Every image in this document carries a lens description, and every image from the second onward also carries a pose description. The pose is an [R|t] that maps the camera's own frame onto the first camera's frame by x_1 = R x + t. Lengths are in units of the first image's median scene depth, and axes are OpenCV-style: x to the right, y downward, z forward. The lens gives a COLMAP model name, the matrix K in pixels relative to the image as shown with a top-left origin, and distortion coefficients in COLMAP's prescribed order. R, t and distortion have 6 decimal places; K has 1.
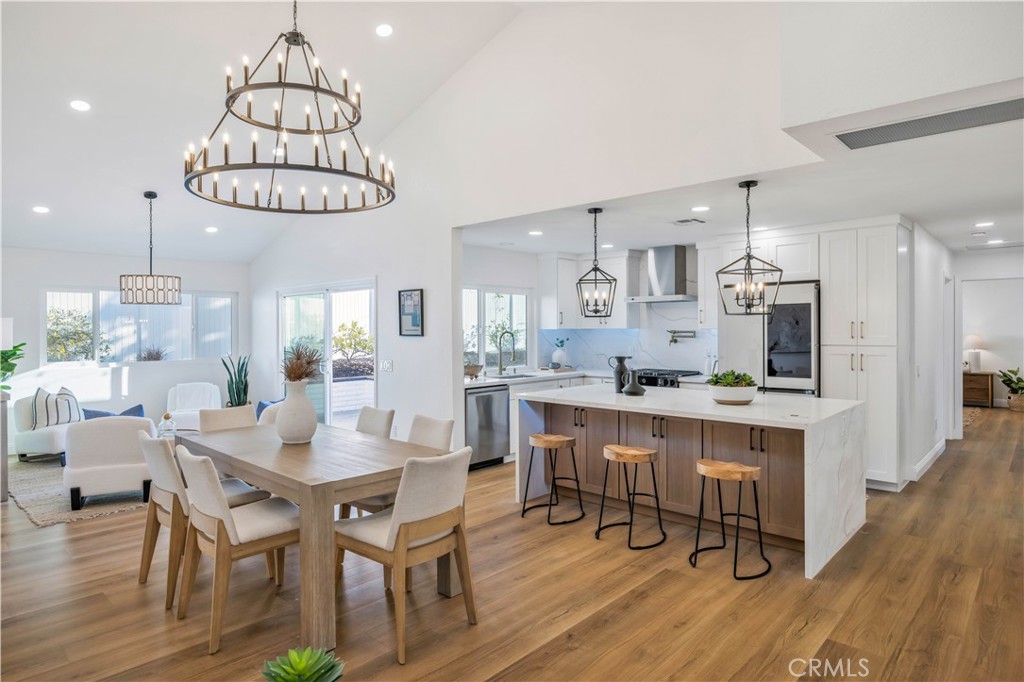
lens RADIAL K [[587.8, 0, 512.0], [0, 587.8, 341.0], [0, 0, 1]] dist [-0.004707, 0.000606]
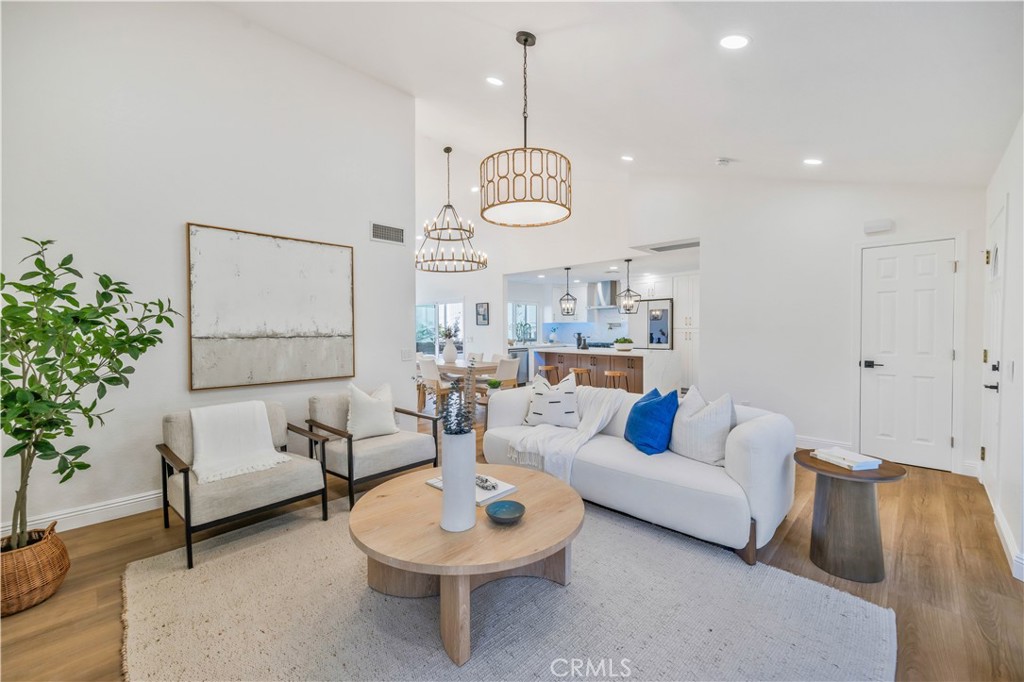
lens RADIAL K [[416.8, 0, 512.0], [0, 416.8, 341.0], [0, 0, 1]] dist [0.001103, 0.000013]
pose [[0.999654, 0.000640, -0.026300, -0.028099], [-0.000435, 0.999970, 0.007782, 0.041617], [0.026305, -0.007768, 0.999624, -0.556797]]
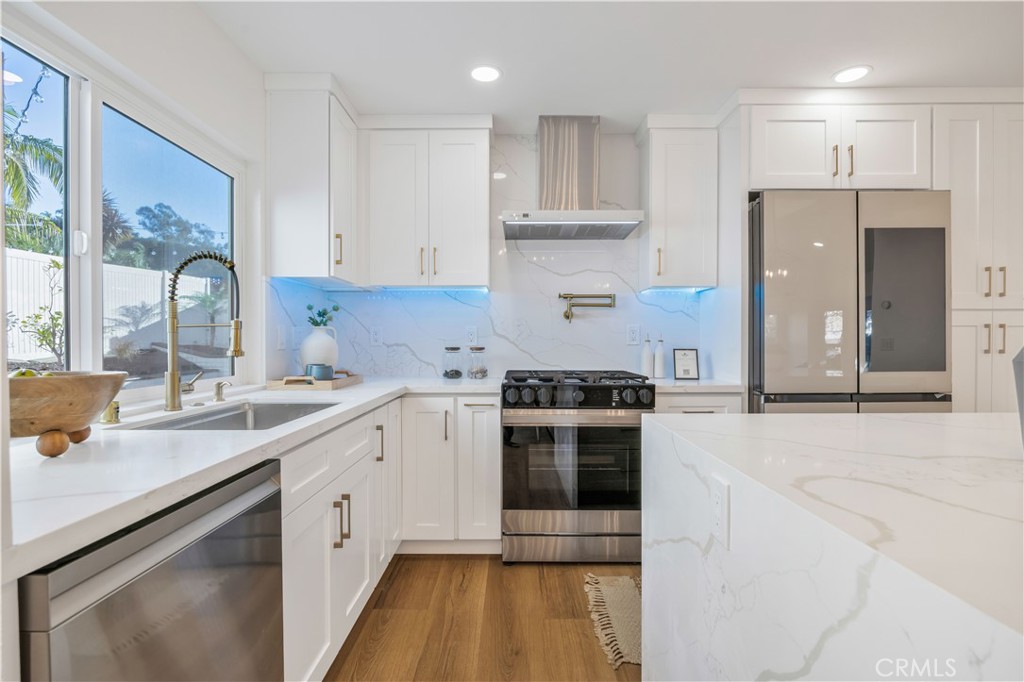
lens RADIAL K [[507.6, 0, 512.0], [0, 507.6, 341.0], [0, 0, 1]] dist [-0.011693, -0.000139]
pose [[0.736474, 0.004828, 0.676449, -0.080750], [0.011501, 0.999741, -0.019656, 0.041159], [-0.676368, 0.022256, 0.736227, 0.930773]]
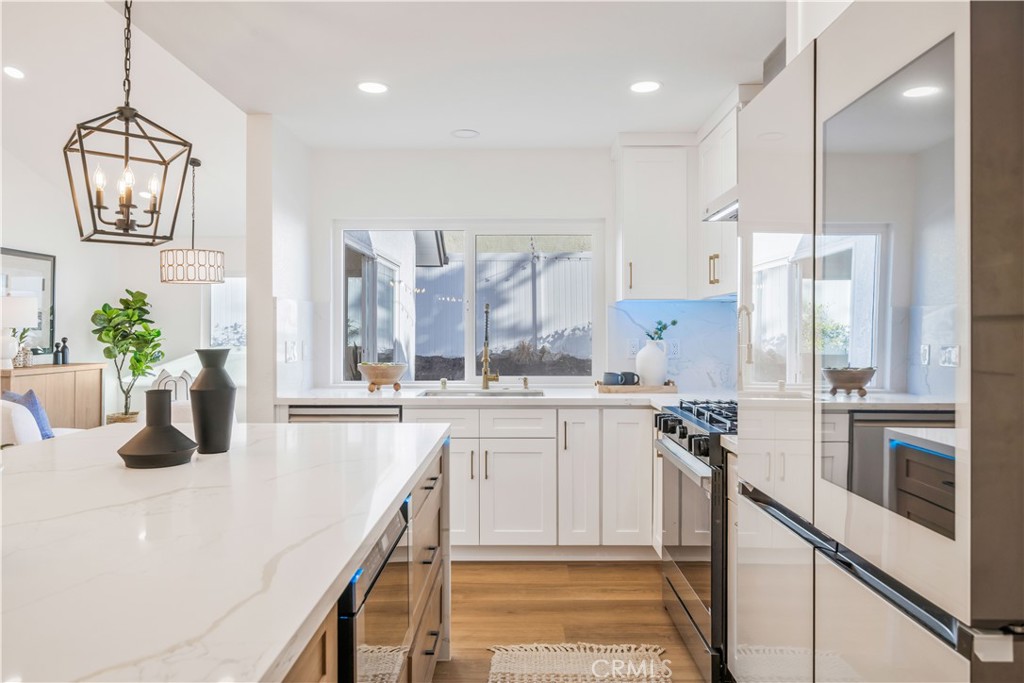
lens RADIAL K [[666.4, 0, 508.6], [0, 666.4, 330.0], [0, 0, 1]] dist [-0.002358, -0.001266]
pose [[0.669363, 0.005483, -0.742916, 0.557148], [-0.019792, 0.999749, -0.010453, 0.014768], [0.742672, 0.021701, 0.669303, 0.806268]]
